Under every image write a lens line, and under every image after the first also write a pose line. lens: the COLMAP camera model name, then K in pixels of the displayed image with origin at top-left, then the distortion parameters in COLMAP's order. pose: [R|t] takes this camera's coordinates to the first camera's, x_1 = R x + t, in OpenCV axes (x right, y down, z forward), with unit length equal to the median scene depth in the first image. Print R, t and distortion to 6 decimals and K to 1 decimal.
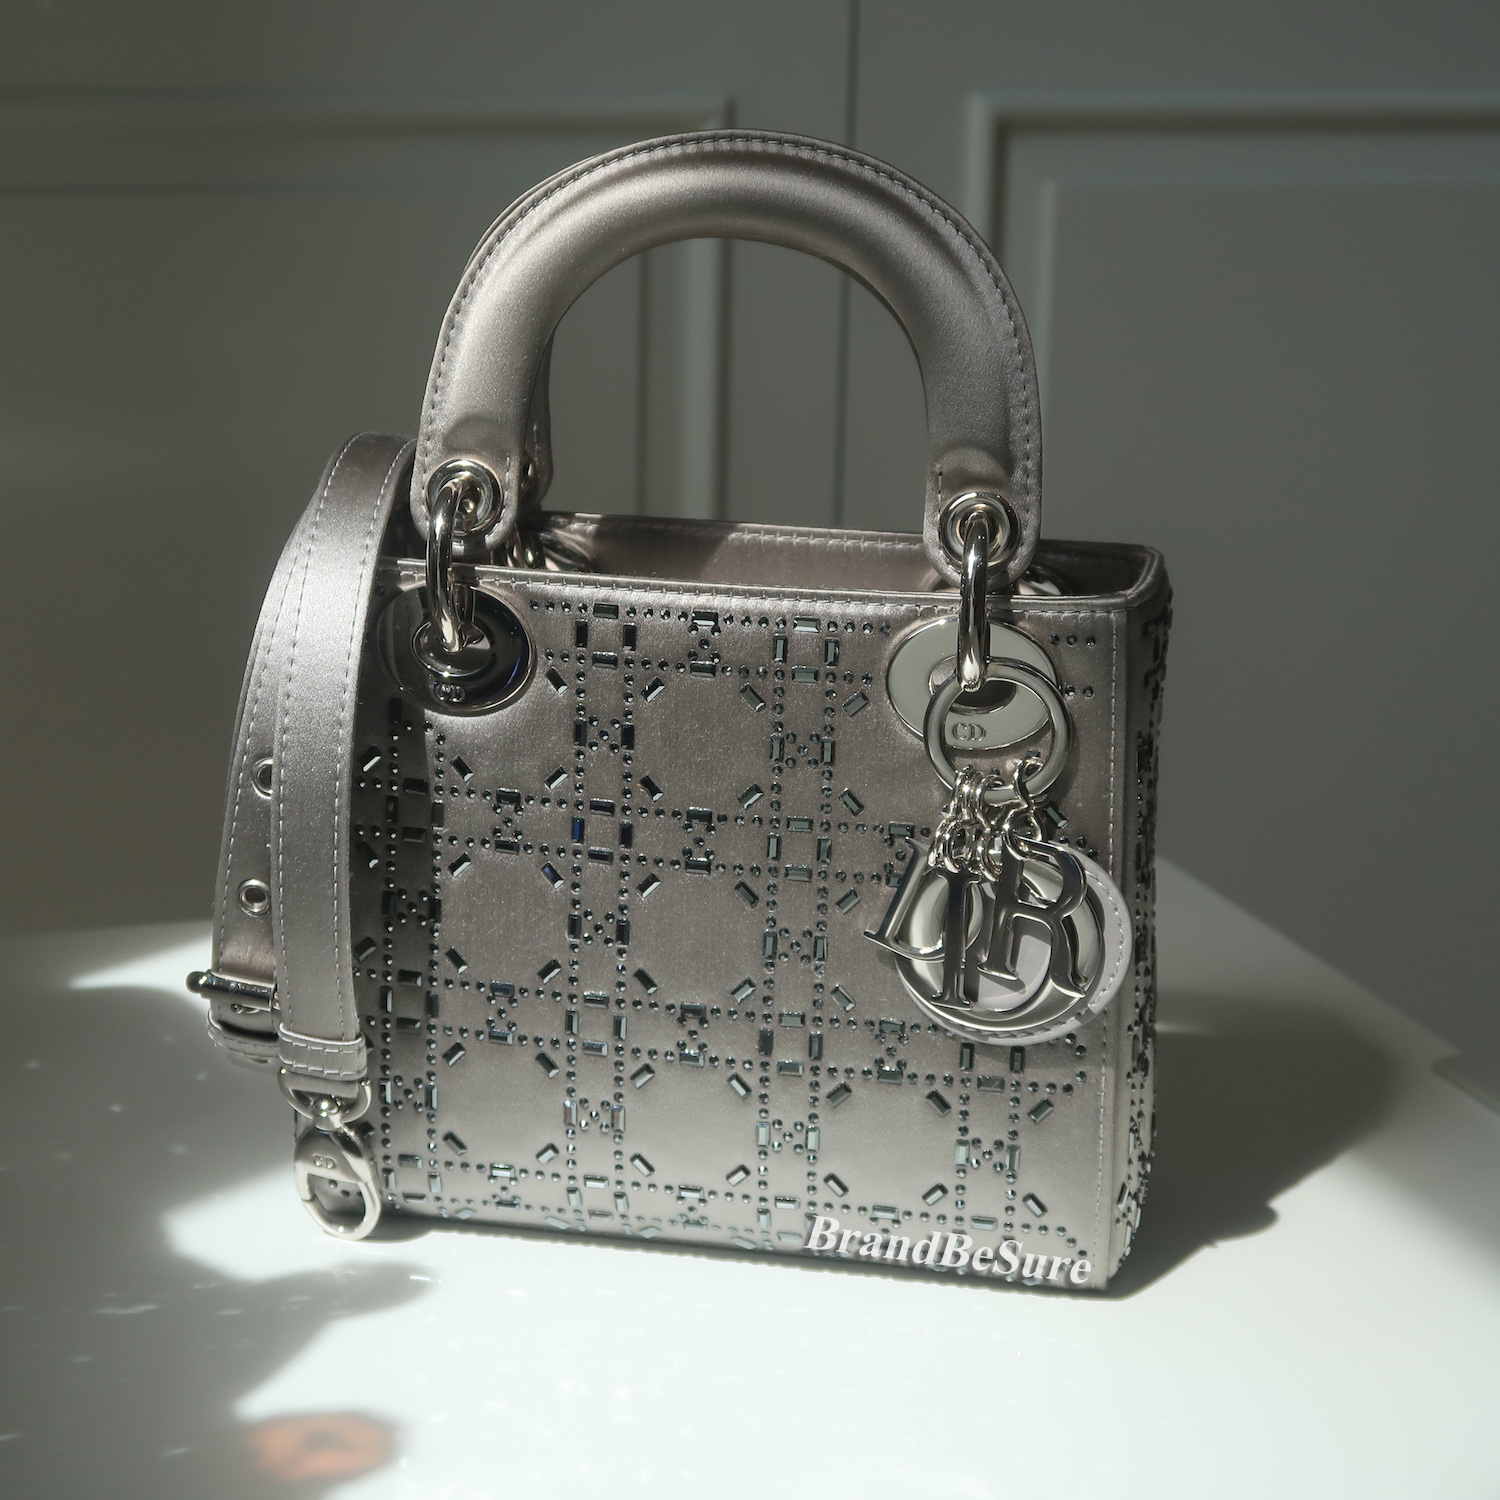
lens RADIAL K [[3179.9, 0, 749.7], [0, 3179.9, 718.6], [0, 0, 1]] dist [-0.025828, 0.000000]
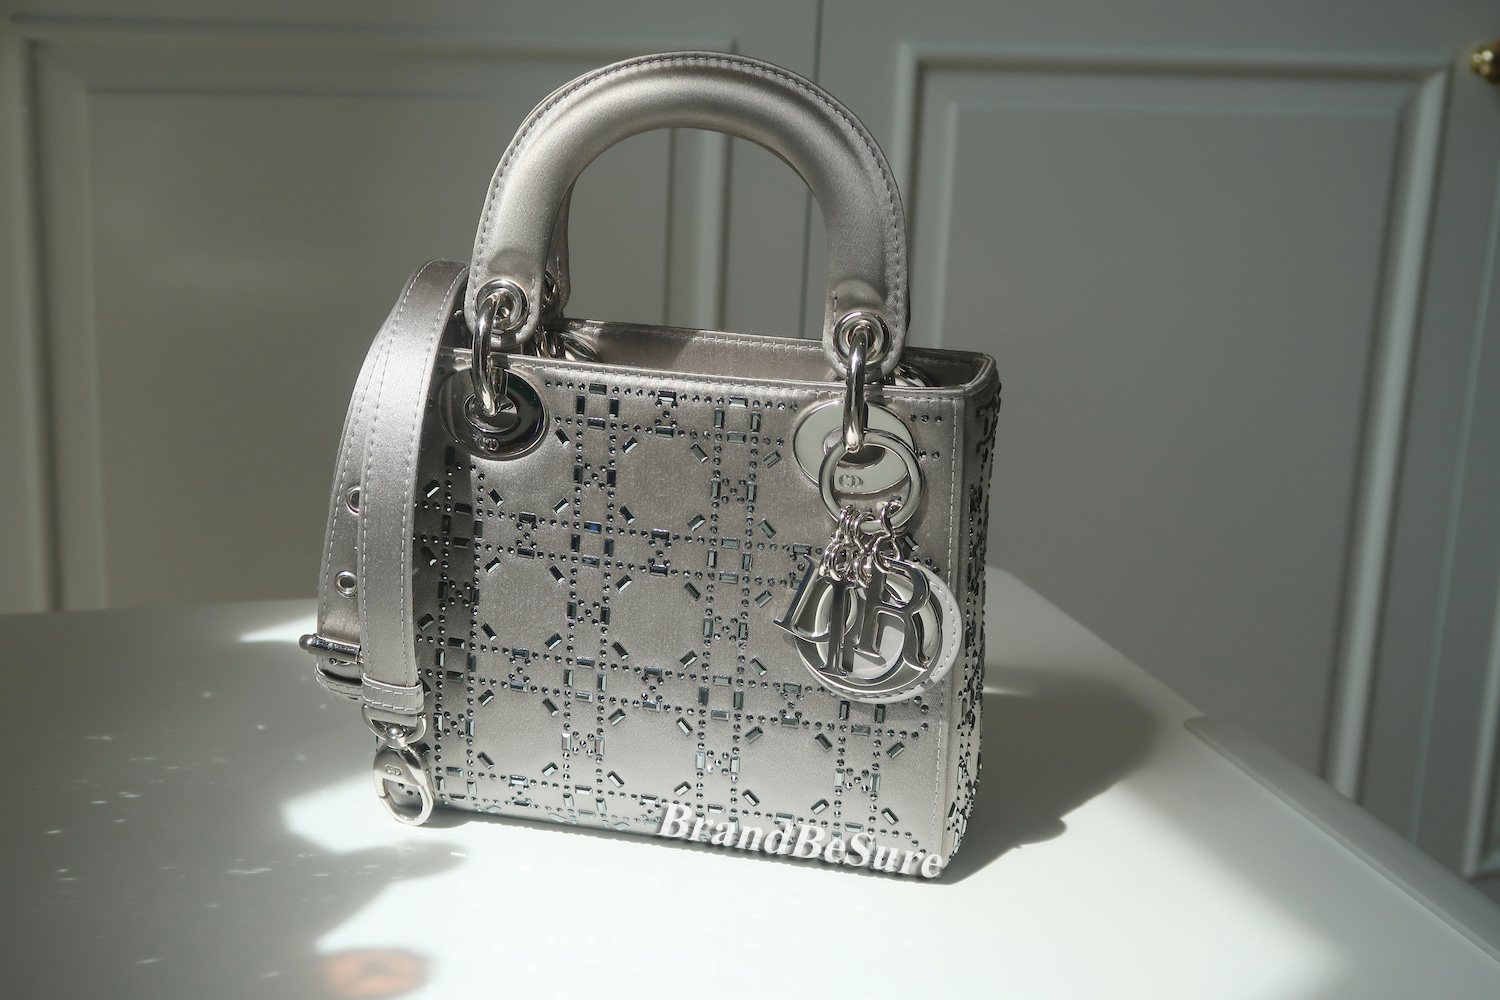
lens RADIAL K [[2118.2, 0, 746.5], [0, 2118.2, 480.0], [0, 0, 1]] dist [-0.024693, 0.000000]
pose [[0.999561, 0.027122, -0.011885, 0.032875], [-0.027044, 0.999612, 0.006646, -0.001330], [0.012060, -0.006322, 0.999907, 0.056608]]
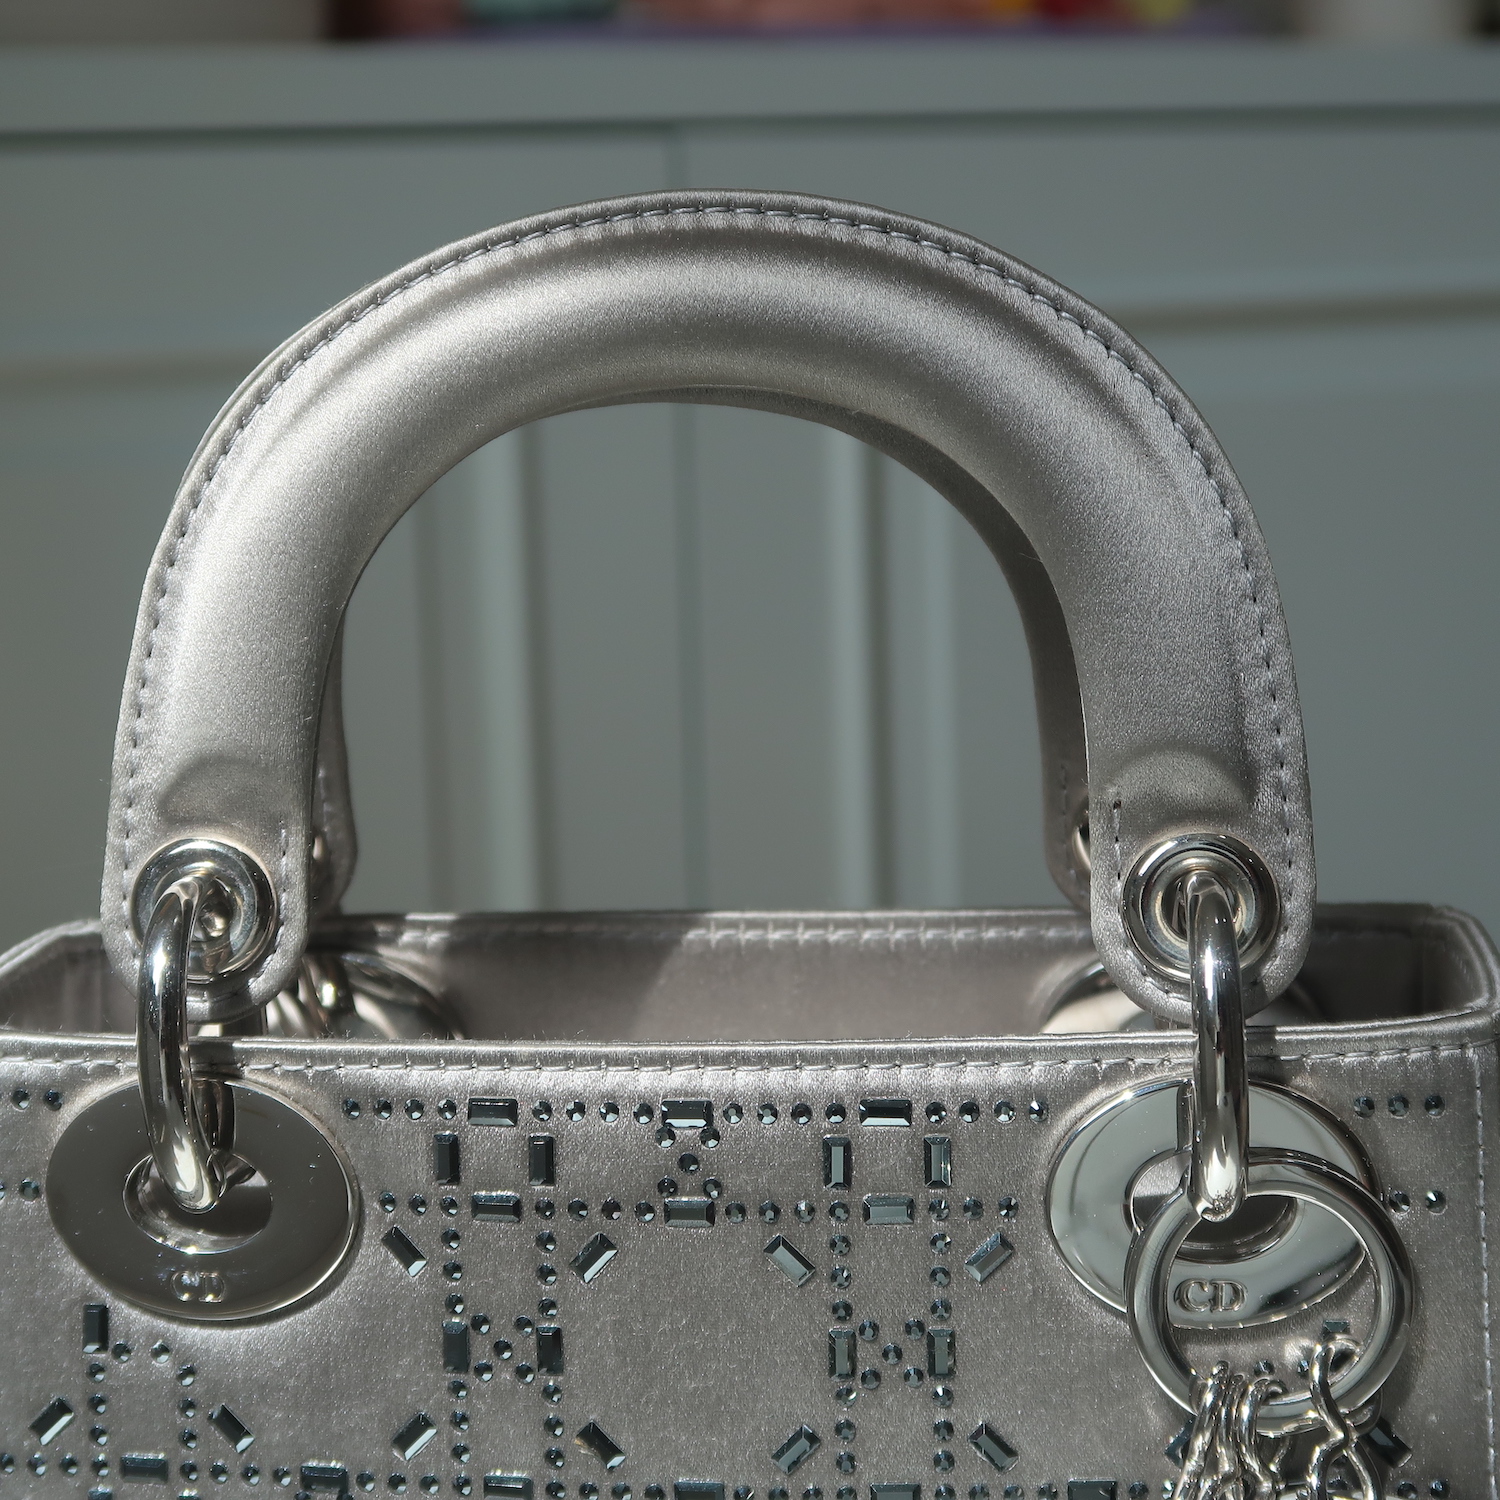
lens RADIAL K [[3179.9, 0, 769.6], [0, 3179.9, 732.0], [0, 0, 1]] dist [-0.025828, 0.000000]
pose [[0.993985, -0.067454, 0.086277, -0.040440], [0.075145, 0.993172, -0.089237, -0.045269], [-0.079668, 0.095184, 0.992267, 0.470736]]
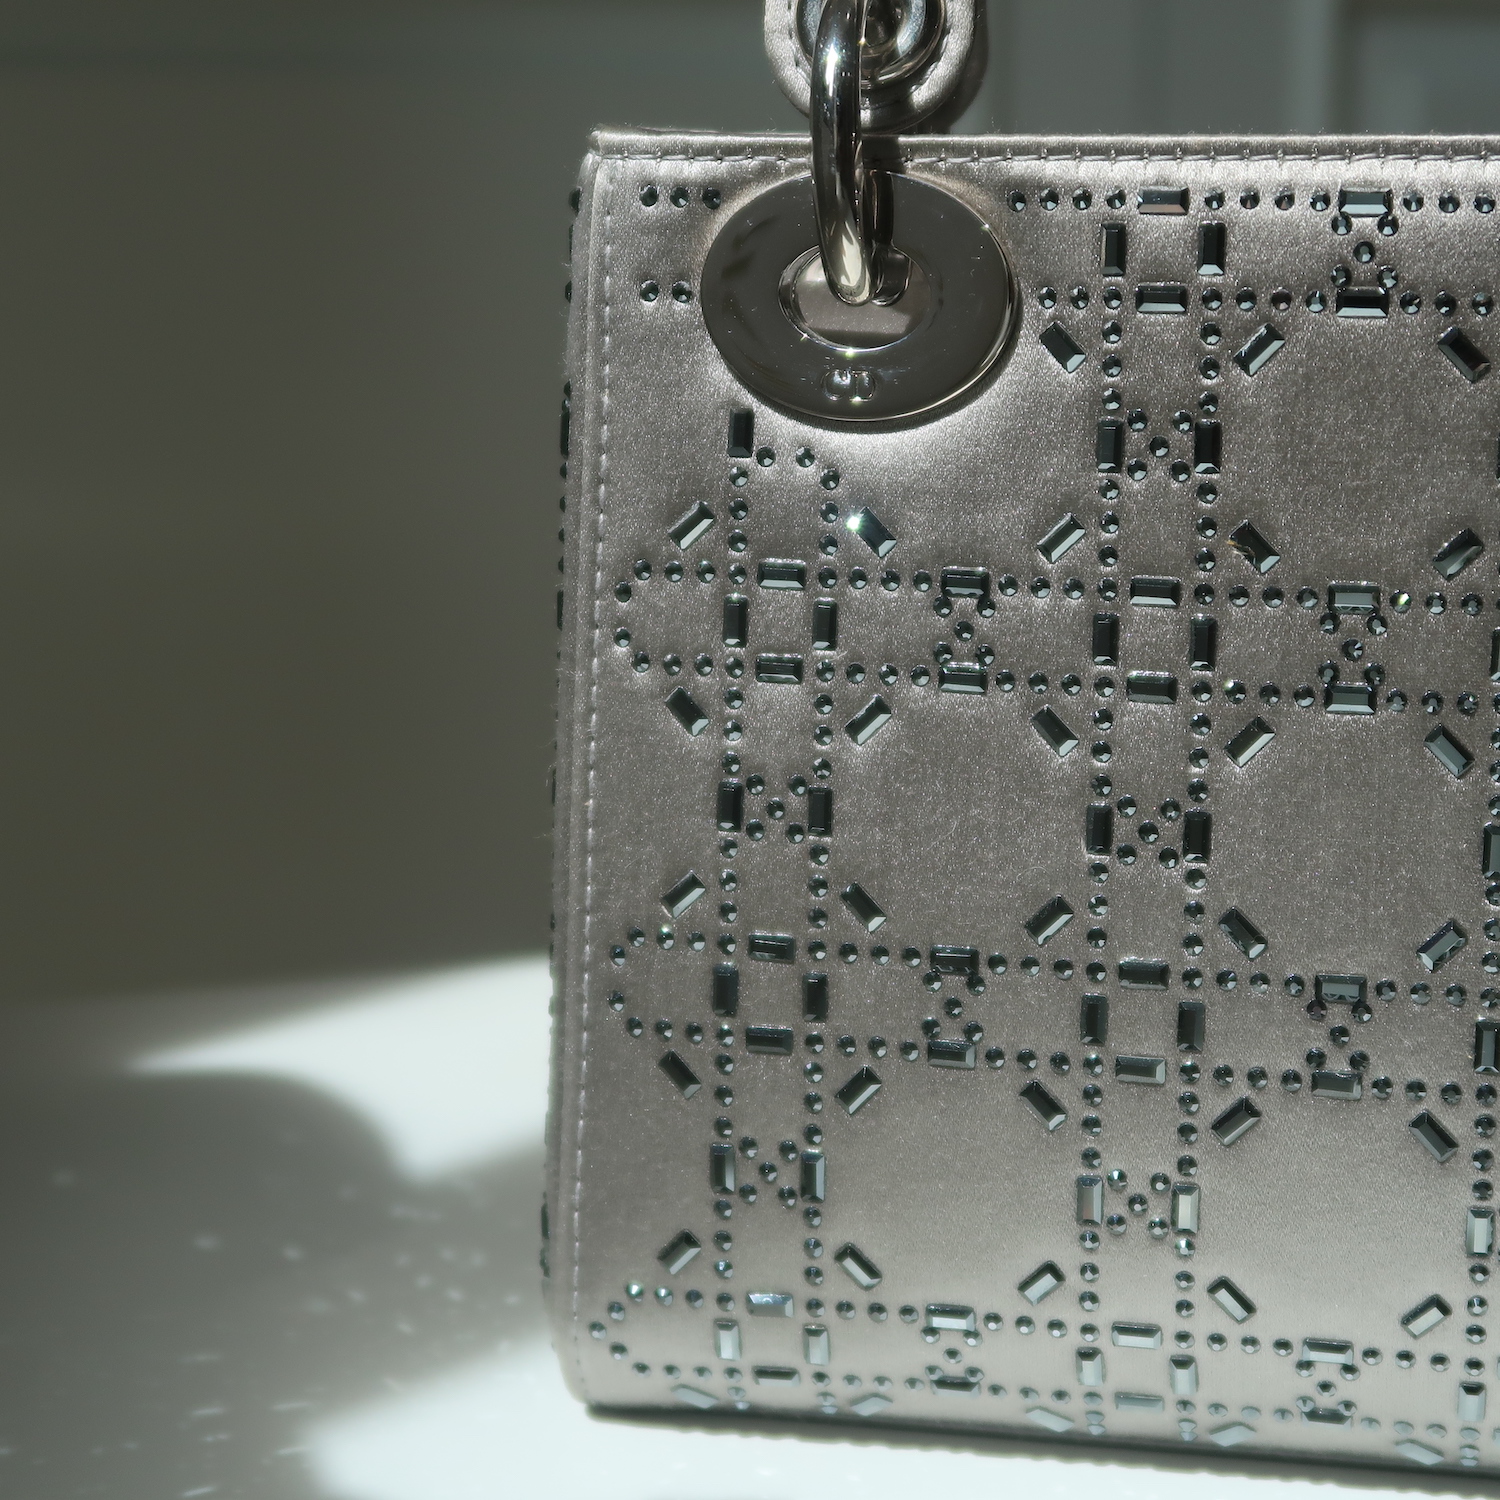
lens RADIAL K [[3179.9, 0, 777.0], [0, 3179.9, 710.0], [0, 0, 1]] dist [-0.025828, 0.000000]
pose [[0.999637, -0.015855, -0.021776, -0.096625], [0.014028, 0.996564, -0.081634, 0.088067], [0.022995, 0.081299, 0.996424, 0.489391]]
